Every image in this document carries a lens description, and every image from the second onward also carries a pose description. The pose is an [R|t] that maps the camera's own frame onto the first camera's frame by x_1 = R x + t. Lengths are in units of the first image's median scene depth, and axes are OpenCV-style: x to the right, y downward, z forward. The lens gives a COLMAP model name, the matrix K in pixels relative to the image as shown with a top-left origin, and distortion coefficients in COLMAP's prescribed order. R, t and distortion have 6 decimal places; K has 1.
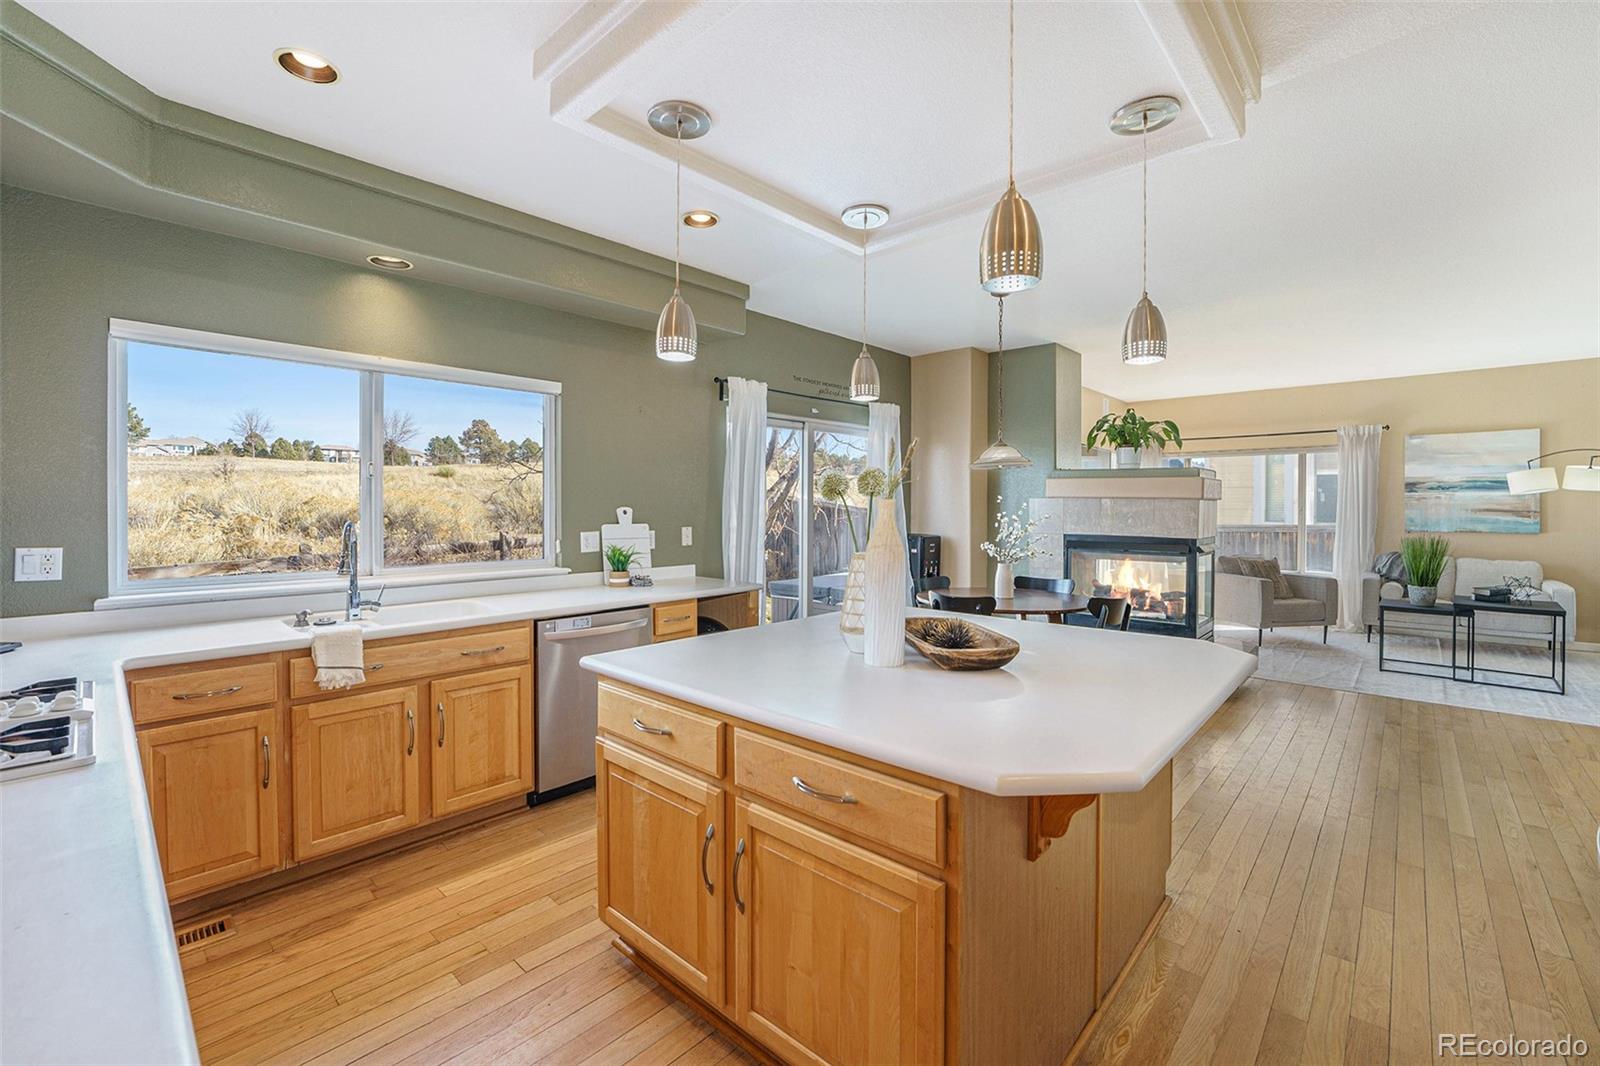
lens RADIAL K [[668.9, 0, 795.1], [0, 668.9, 514.8], [0, 0, 1]] dist [0.000479, 0.000186]
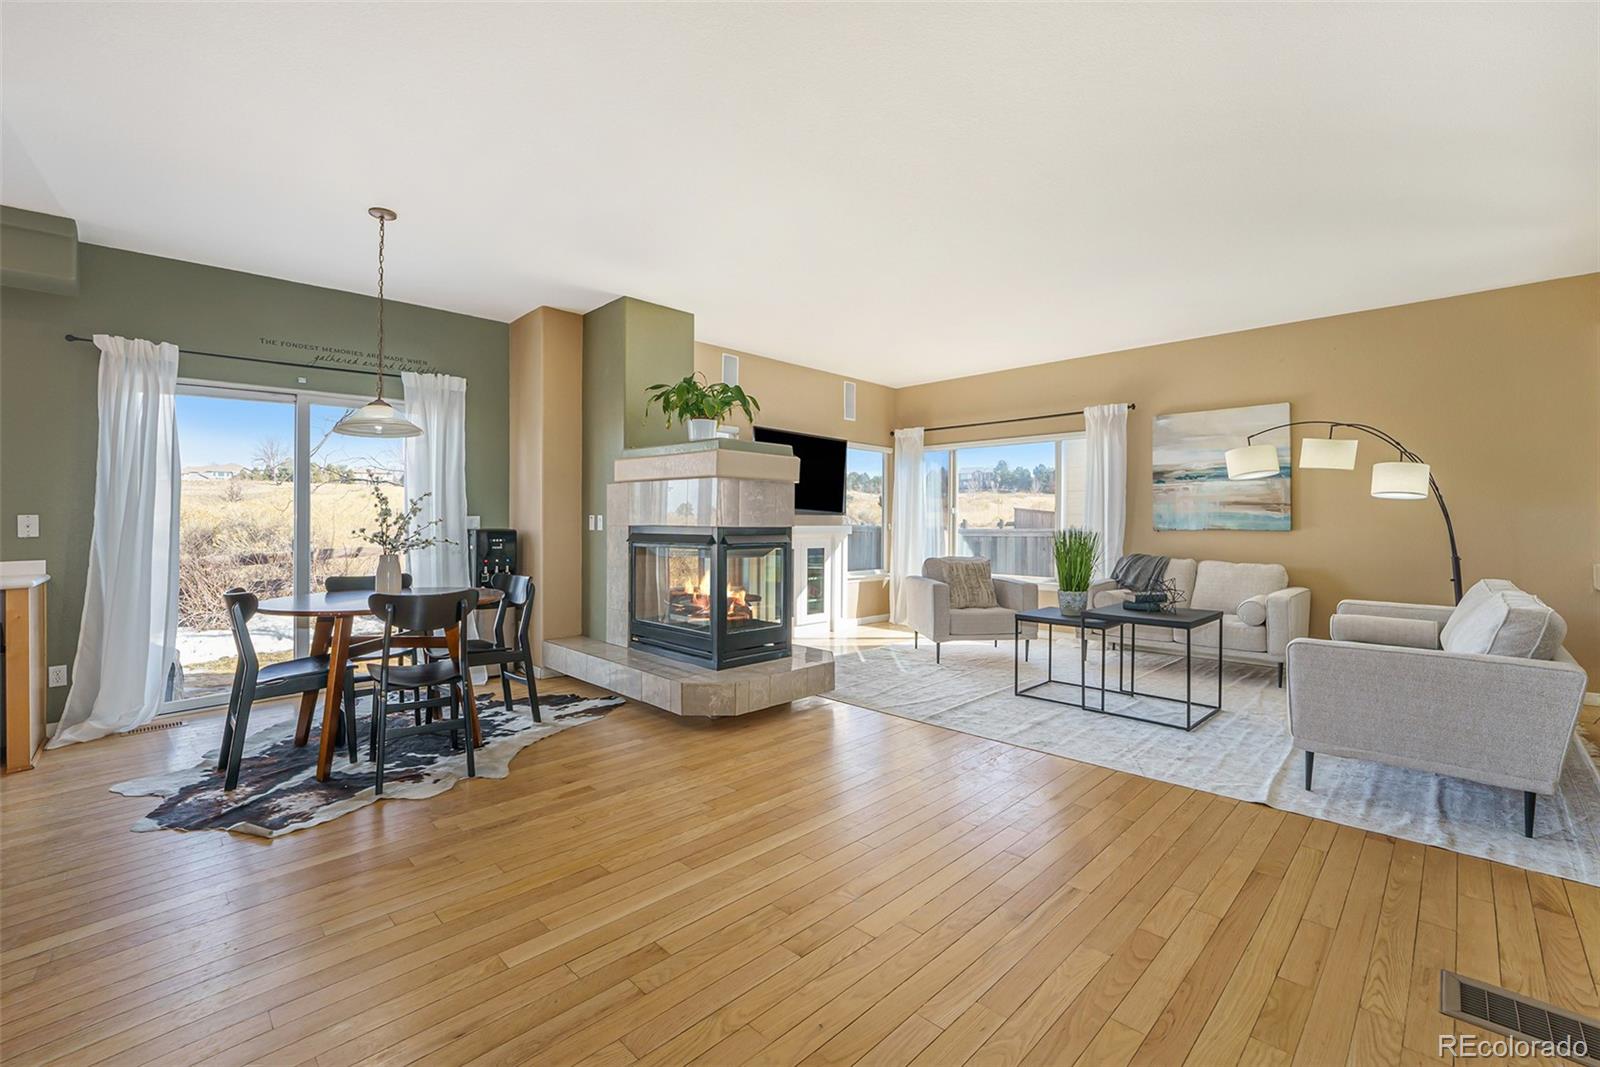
lens RADIAL K [[663.1, 0, 742.6], [0, 663.1, 528.3], [0, 0, 1]] dist [0.015020, 0.000115]
pose [[0.998569, -0.000880, -0.053462, 0.471685], [0.000925, 0.999999, 0.000811, 0.023365], [0.053461, -0.000859, 0.998570, 0.141470]]
